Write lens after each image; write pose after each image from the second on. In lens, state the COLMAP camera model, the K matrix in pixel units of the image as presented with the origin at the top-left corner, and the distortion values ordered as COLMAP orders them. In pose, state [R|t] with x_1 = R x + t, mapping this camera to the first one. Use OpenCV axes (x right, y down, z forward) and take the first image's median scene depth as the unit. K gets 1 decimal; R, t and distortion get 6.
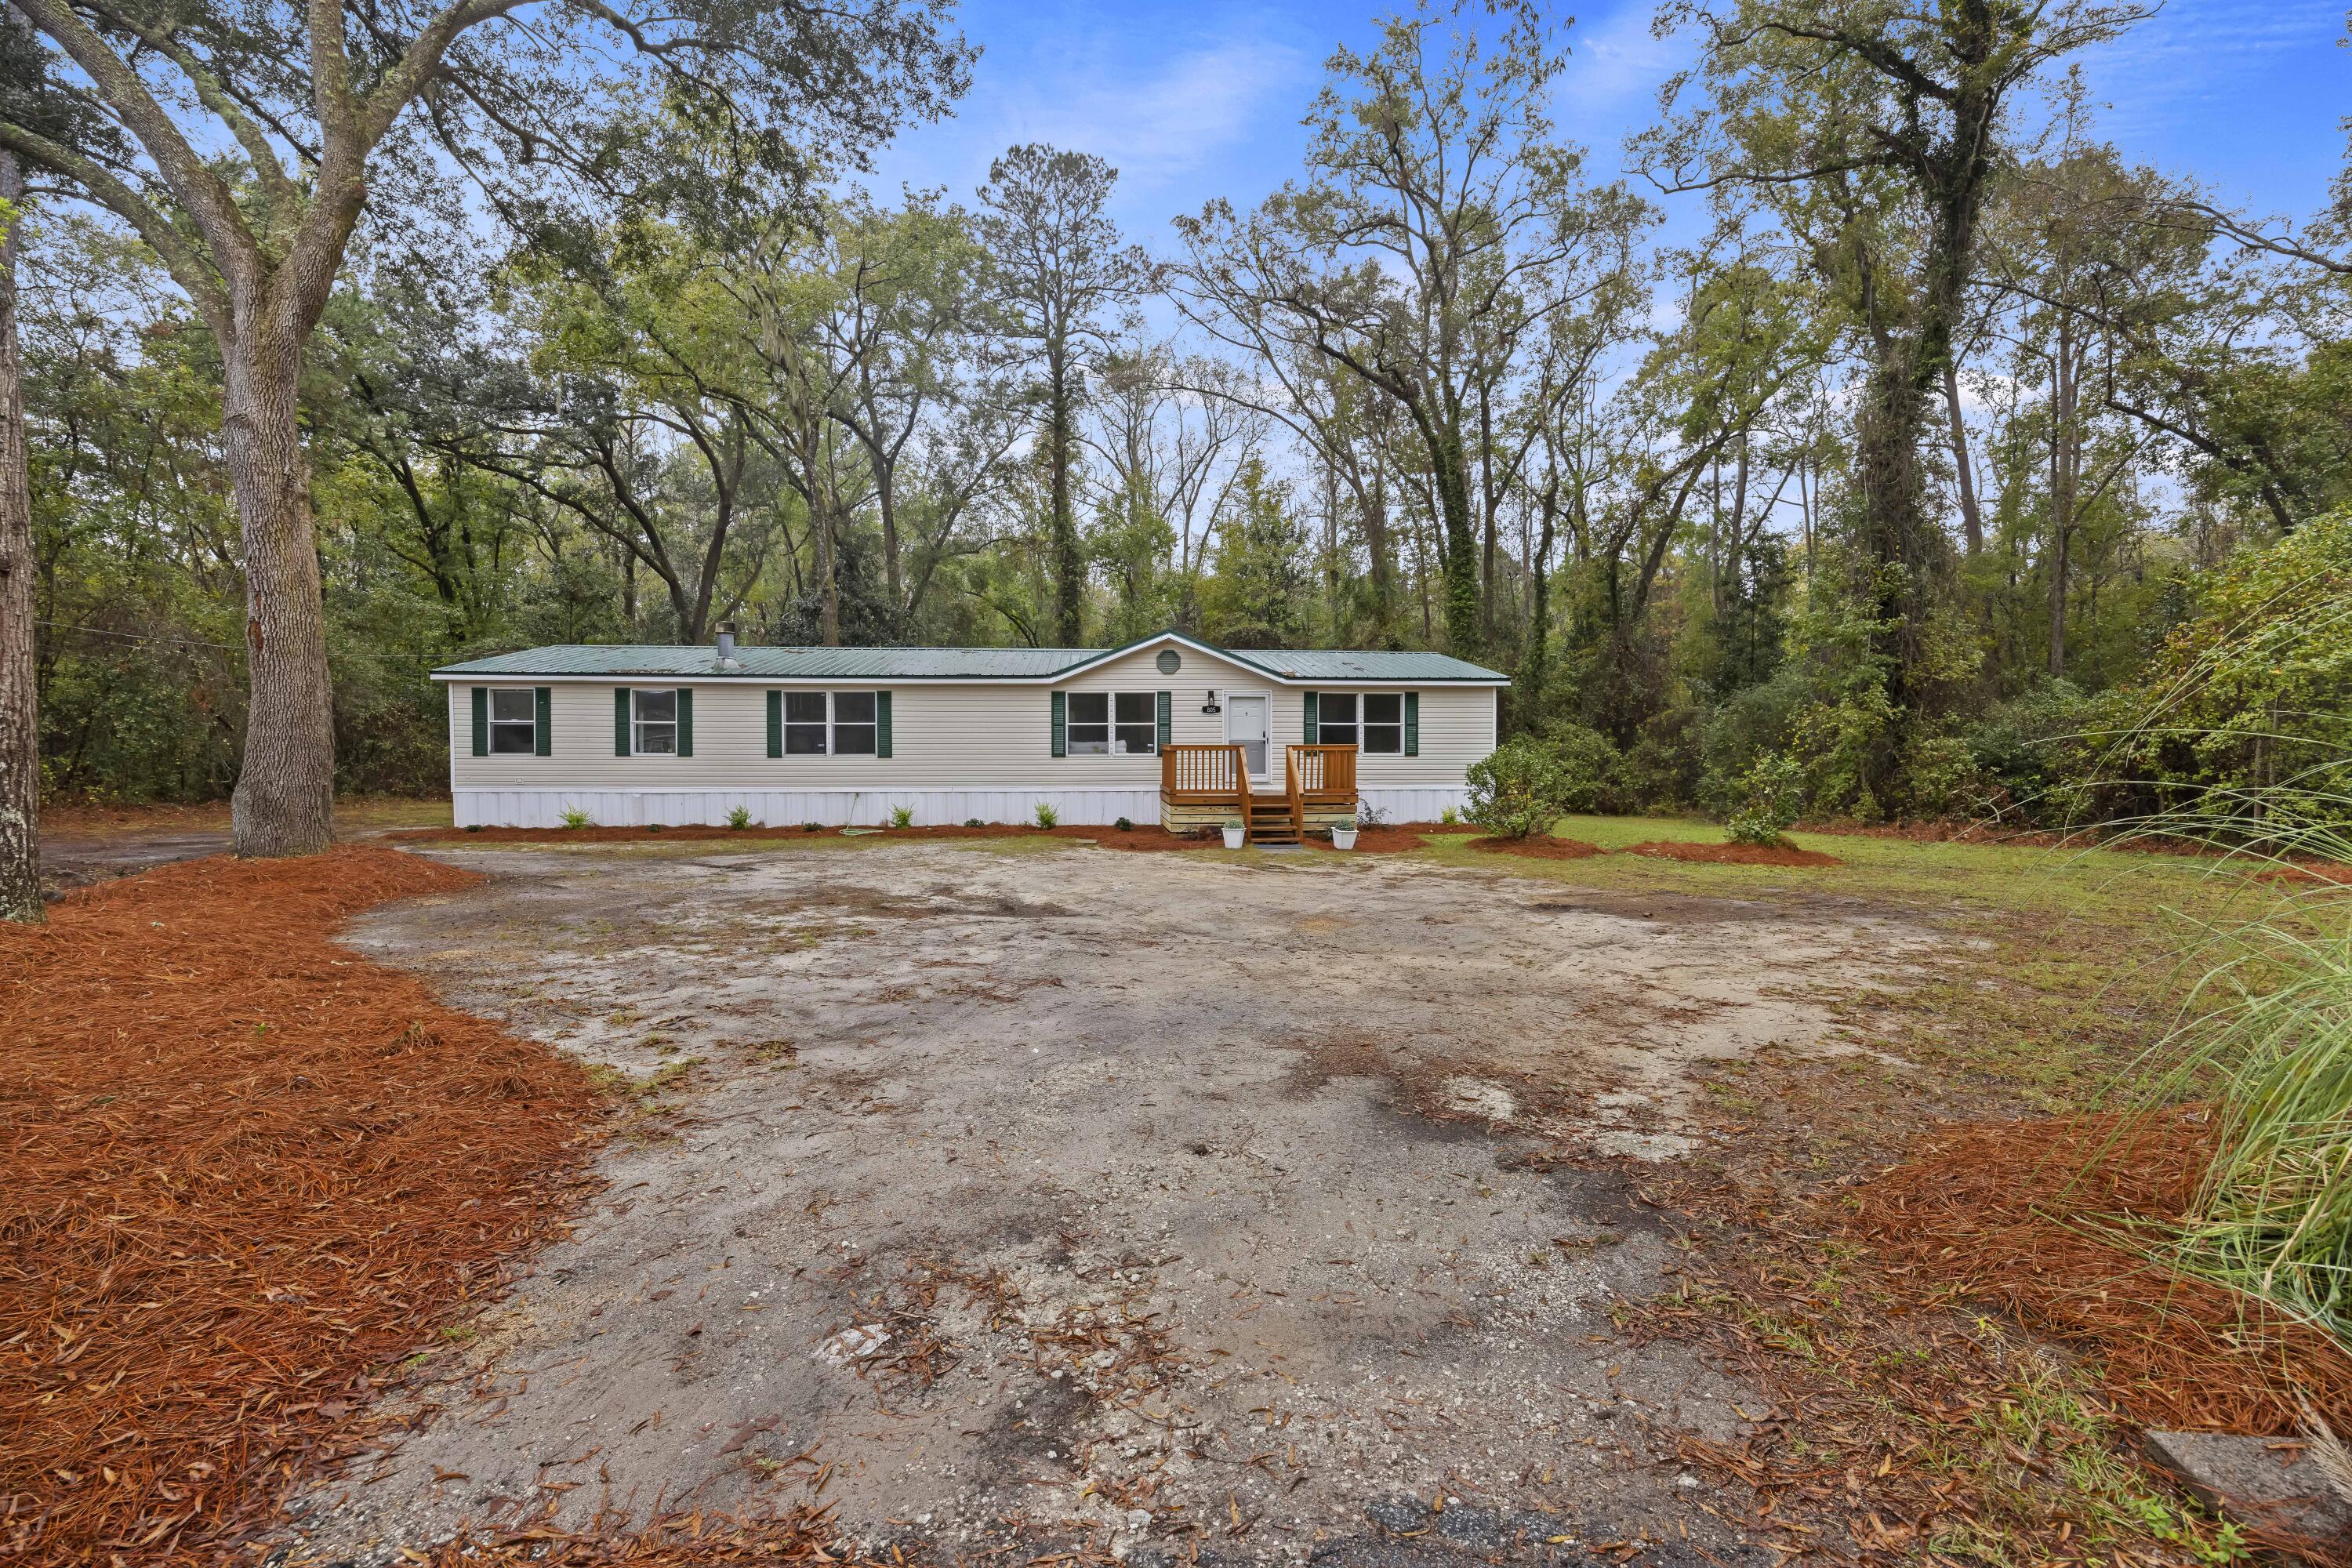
lens RADIAL K [[1029.3, 0, 1176.9], [0, 1029.3, 768.7], [0, 0, 1]] dist [-0.004105, 0.000607]
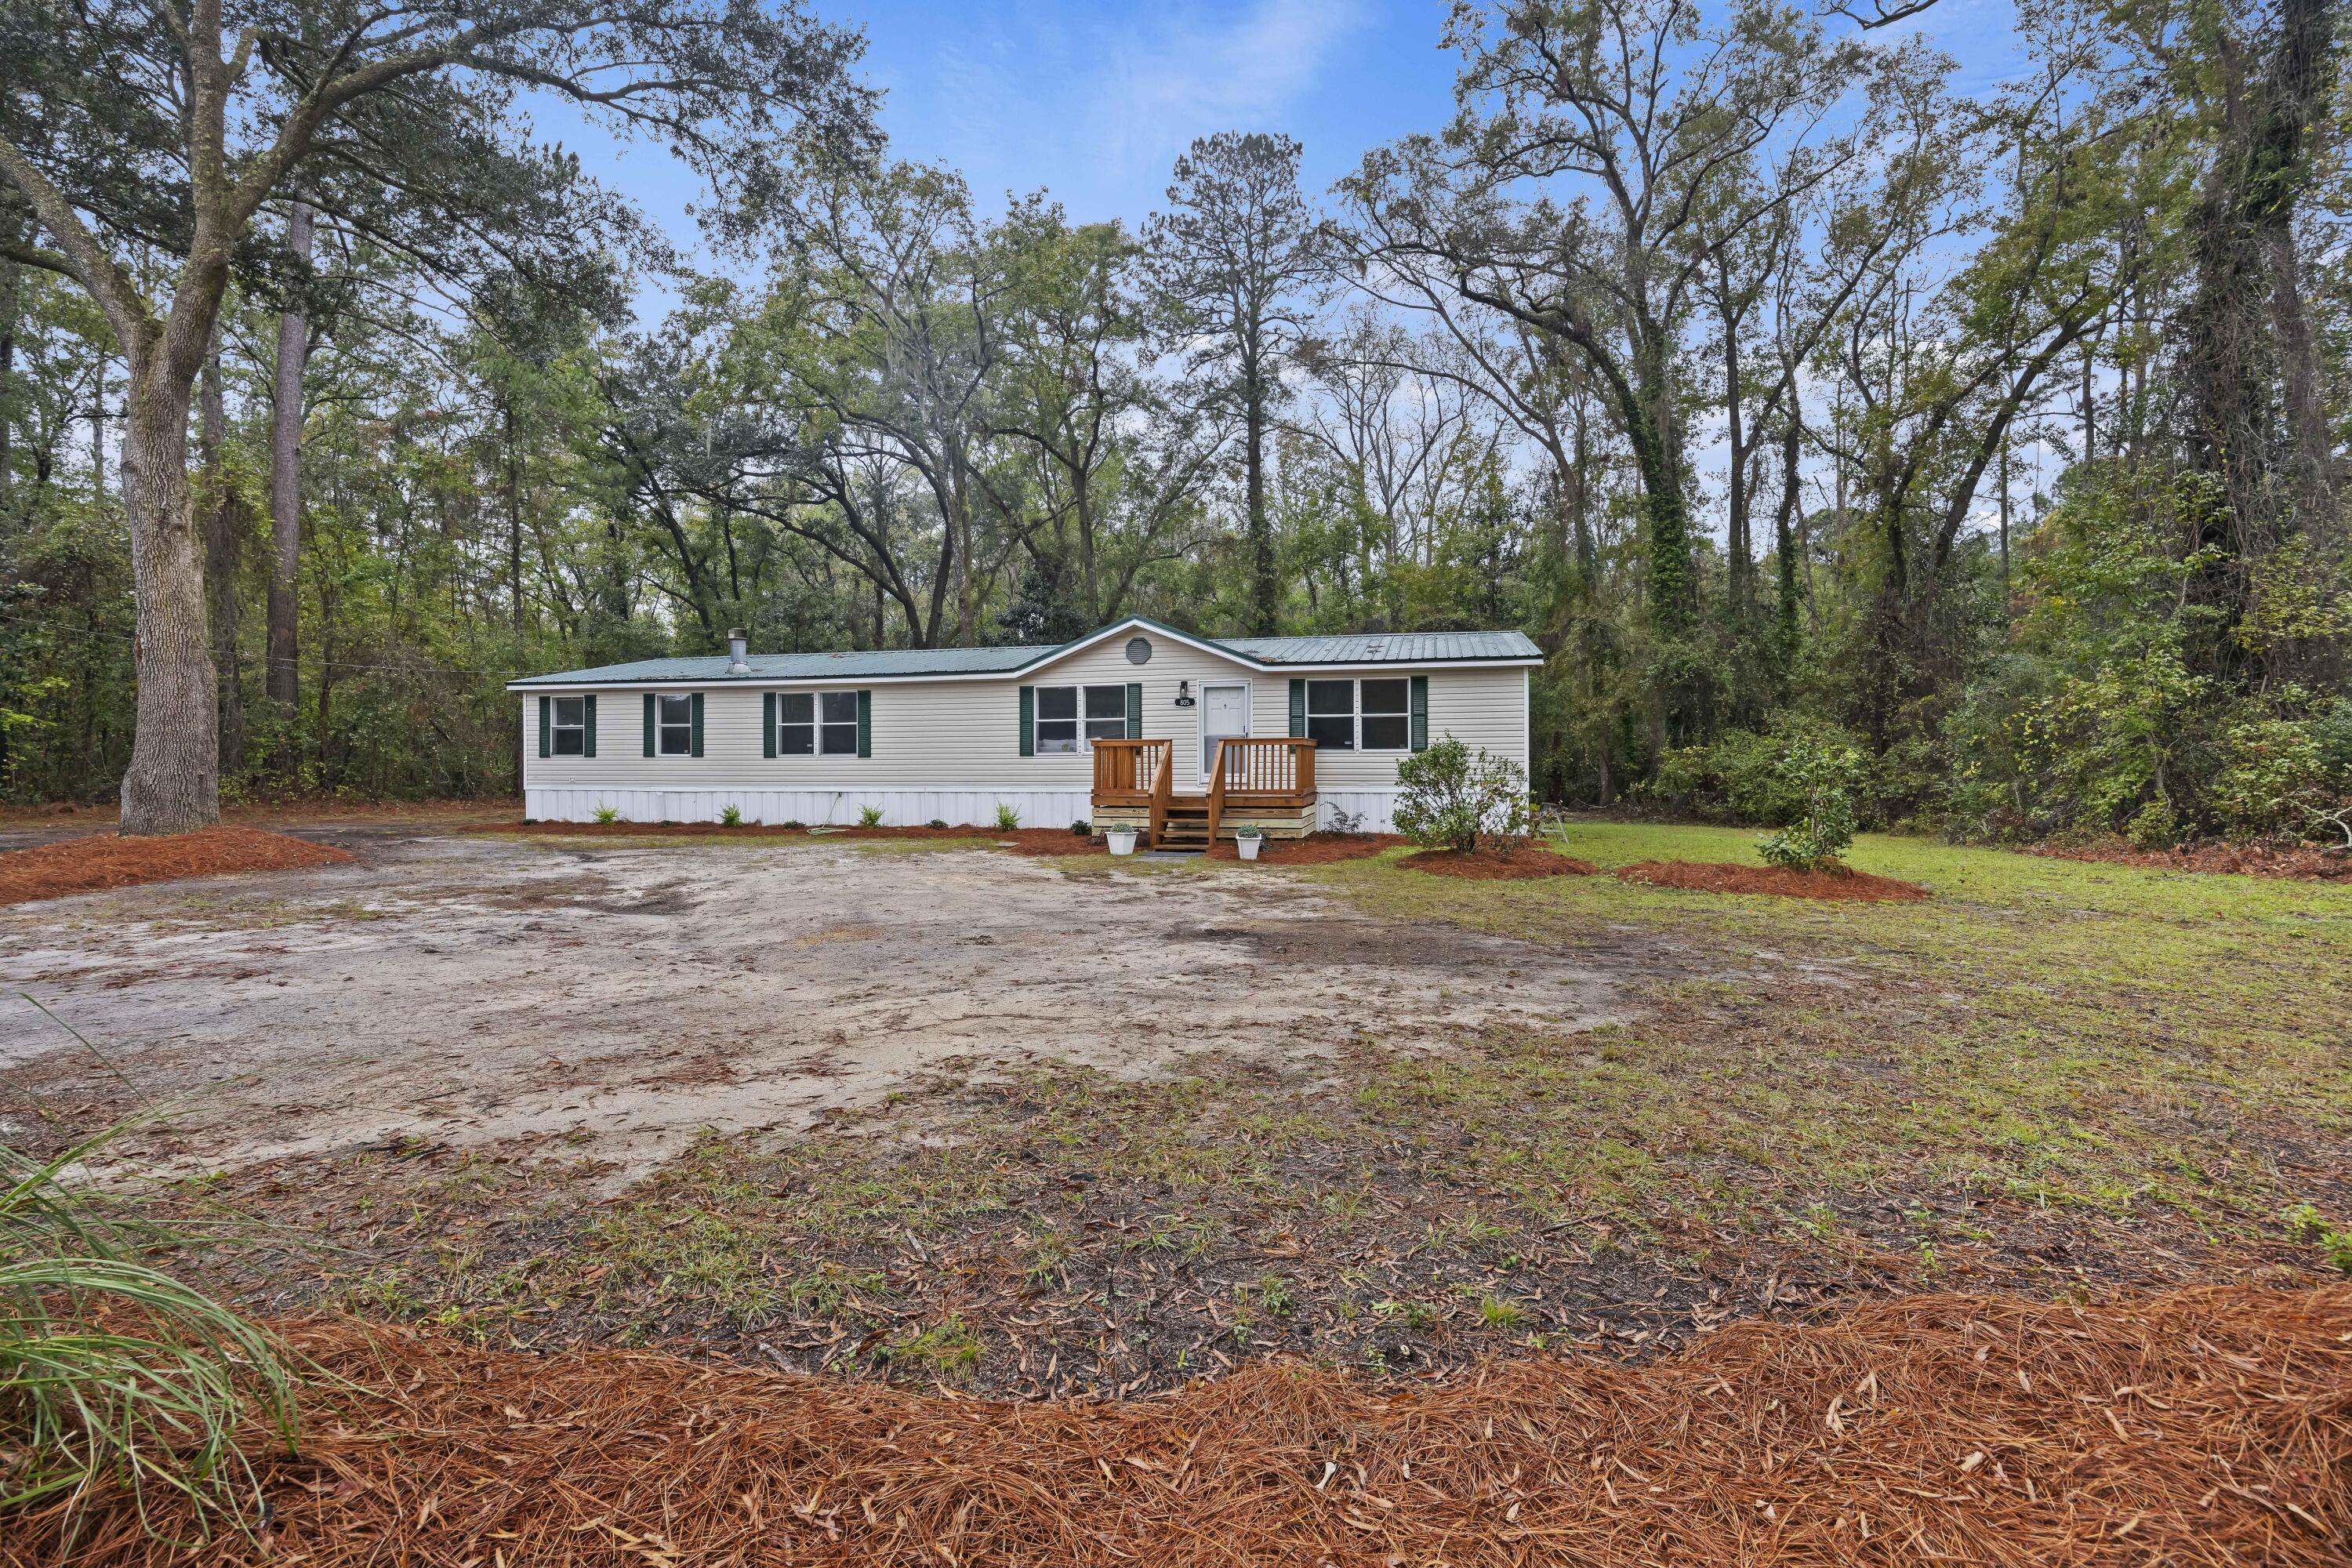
lens RADIAL K [[1051.6, 0, 1168.1], [0, 1051.6, 759.3], [0, 0, 1]] dist [-0.003167, -0.000316]
pose [[0.947760, -0.005423, -0.318937, 0.299462], [-0.001053, 0.999797, -0.020129, 0.010523], [0.318981, 0.019414, 0.947562, 0.122441]]
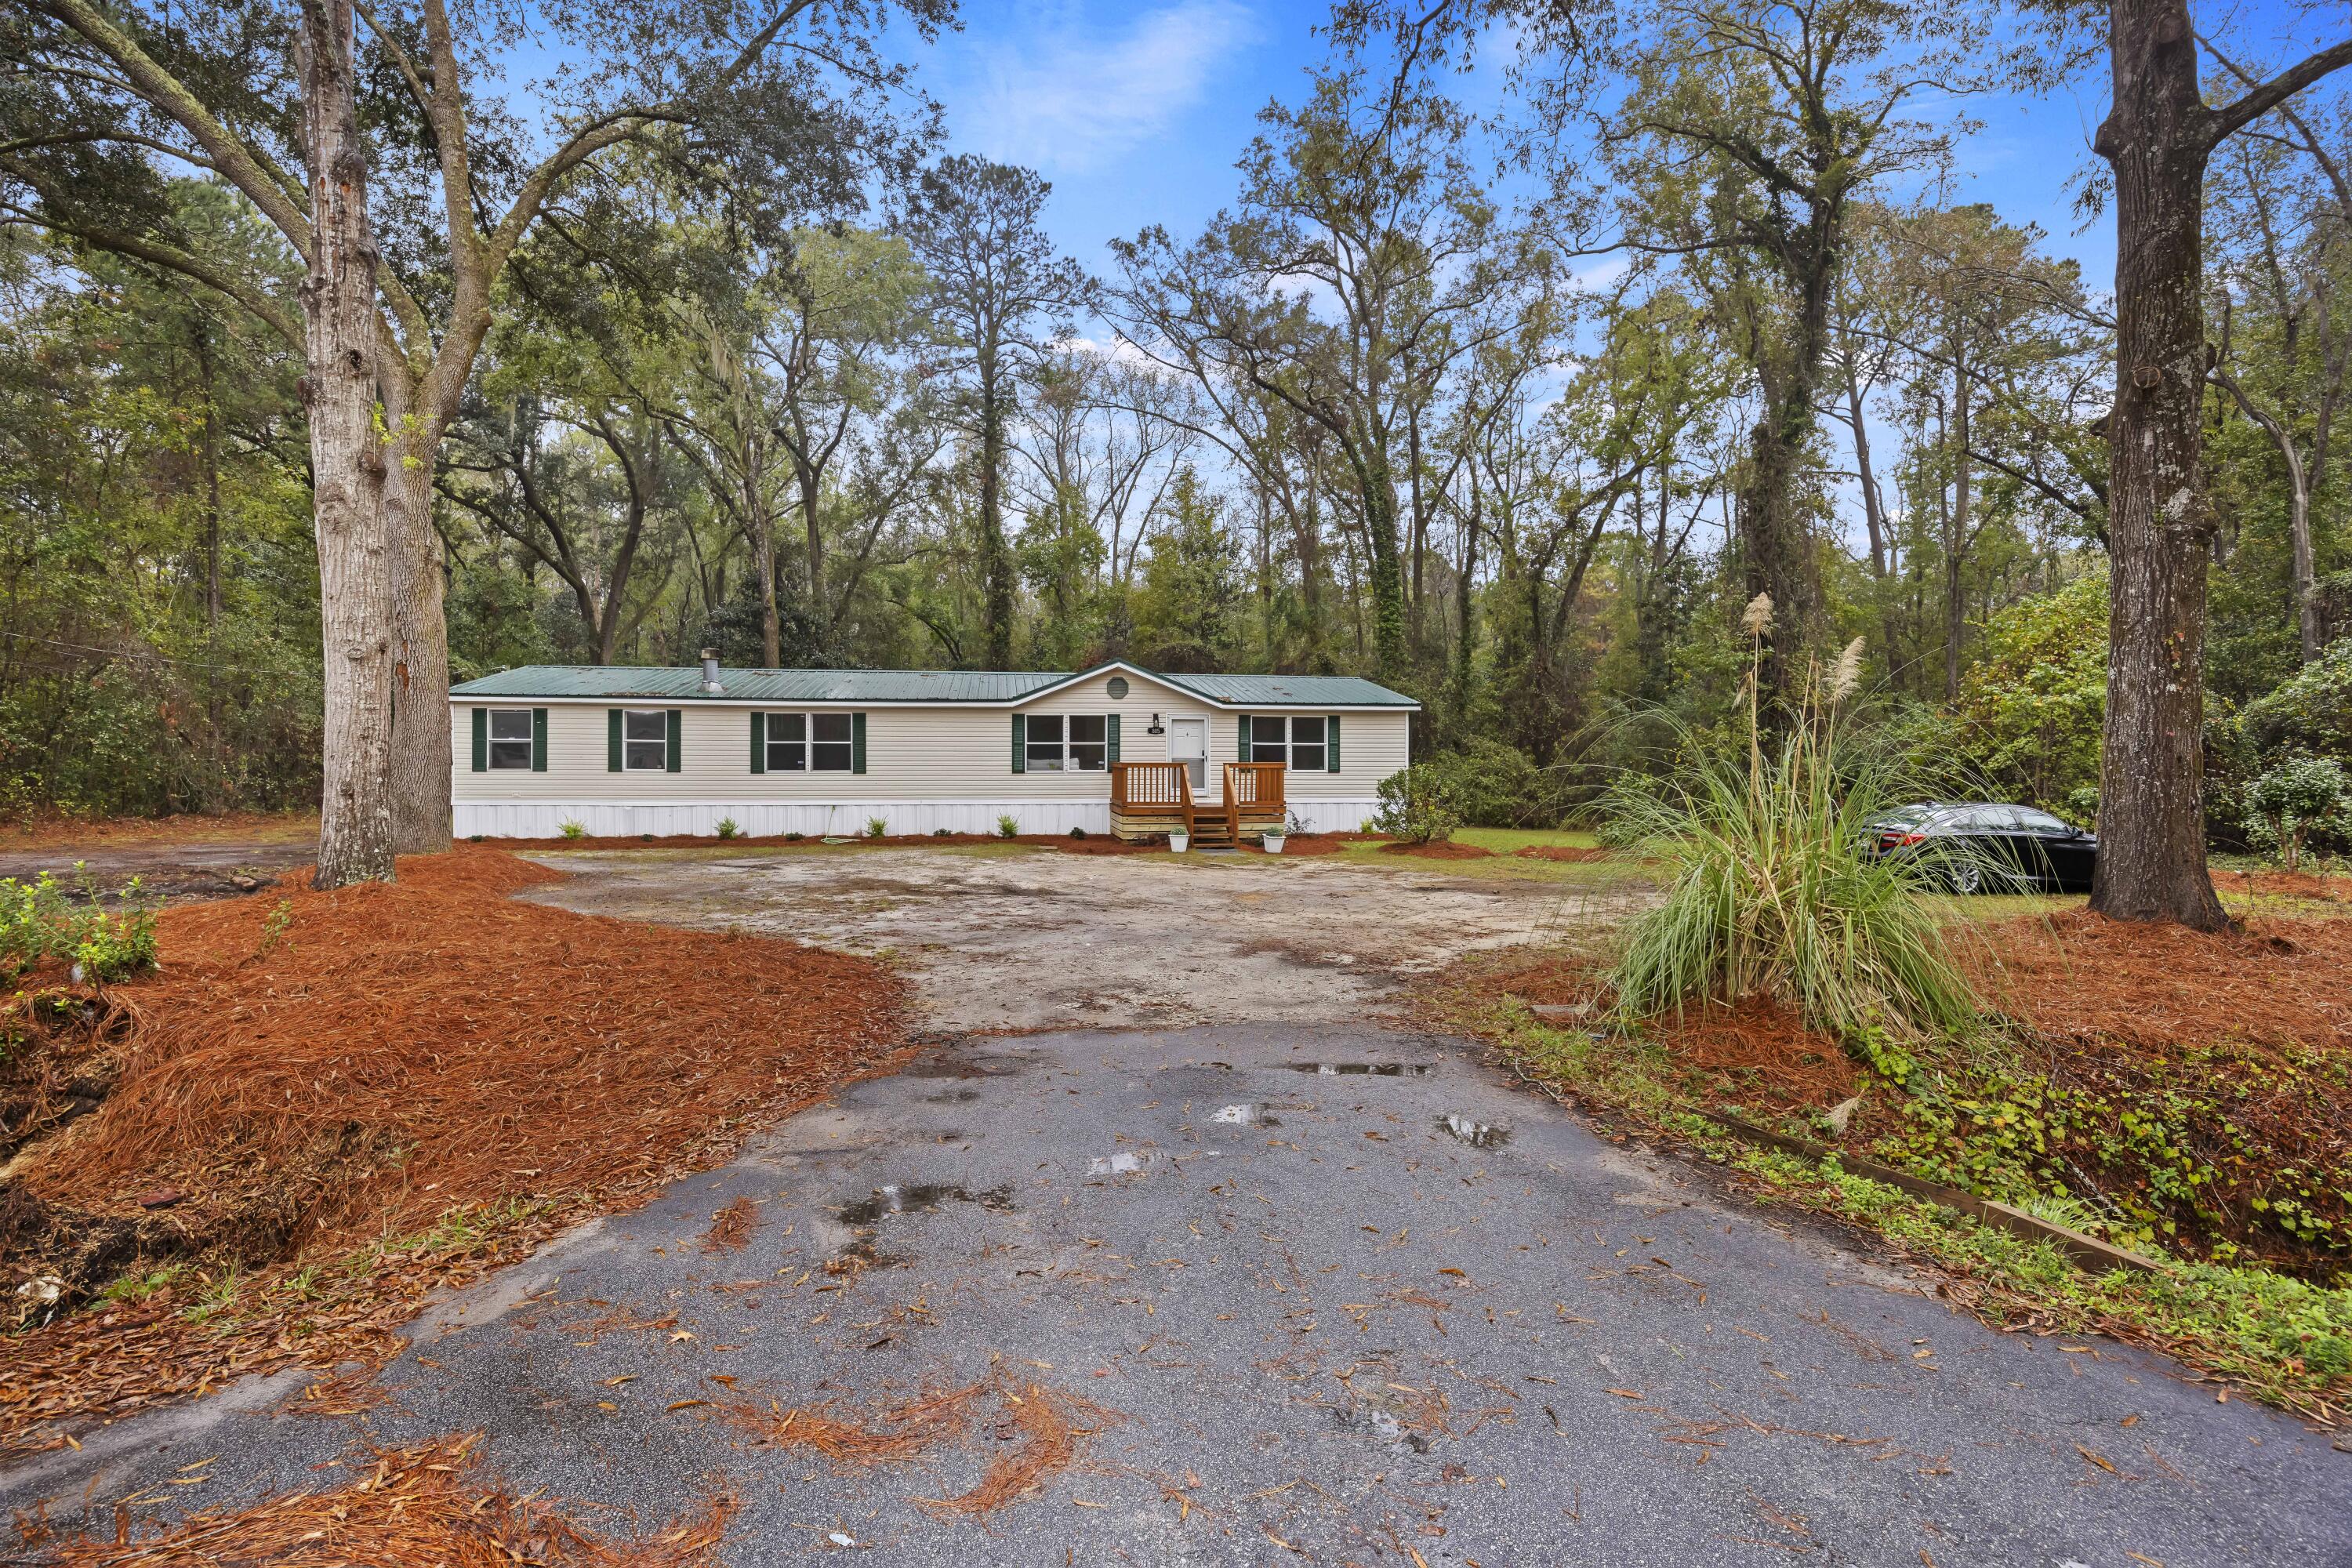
lens RADIAL K [[1135.9, 0, 1172.0], [0, 1135.9, 761.1], [0, 0, 1]] dist [0.001547, -0.000065]
pose [[0.997776, 0.002158, 0.066617, -0.029822], [-0.000745, 0.999774, -0.021236, 0.001490], [-0.066648, 0.021139, 0.997553, -0.217422]]
